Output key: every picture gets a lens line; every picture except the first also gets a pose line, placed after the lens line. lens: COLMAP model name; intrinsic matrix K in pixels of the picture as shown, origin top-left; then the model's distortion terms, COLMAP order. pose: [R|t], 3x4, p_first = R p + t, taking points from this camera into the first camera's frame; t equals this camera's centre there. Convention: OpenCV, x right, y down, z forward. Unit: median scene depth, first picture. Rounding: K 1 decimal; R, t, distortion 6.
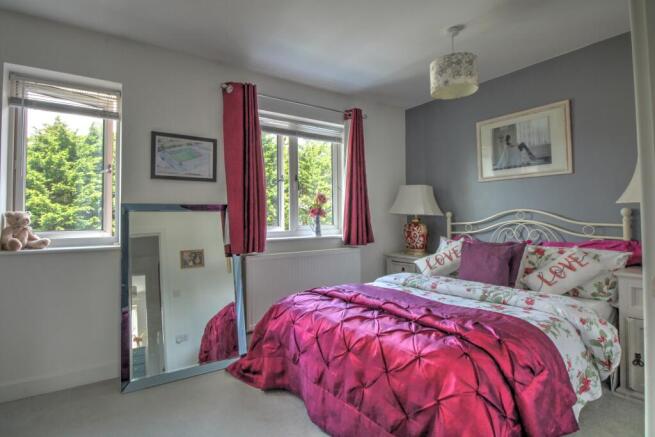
lens RADIAL K [[308.3, 0, 329.2], [0, 308.3, 206.0], [0, 0, 1]] dist [-0.002564, -0.000651]
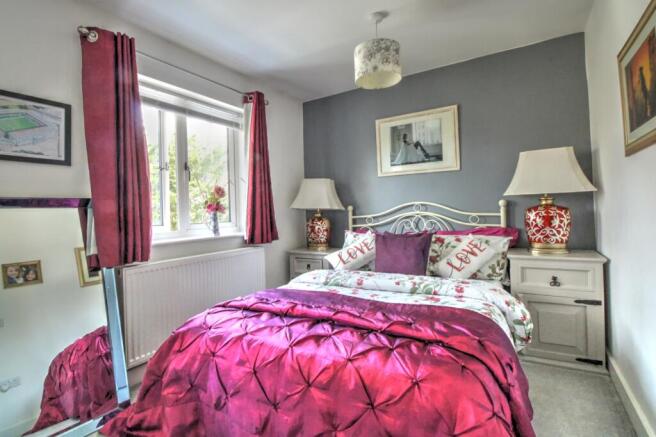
lens RADIAL K [[300.8, 0, 327.0], [0, 300.8, 205.6], [0, 0, 1]] dist [0.000698, -0.013033]
pose [[0.924094, -0.011275, 0.382000, -0.088556], [0.006720, 0.999890, 0.013256, 0.006965], [-0.382107, -0.009683, 0.924067, 0.150411]]
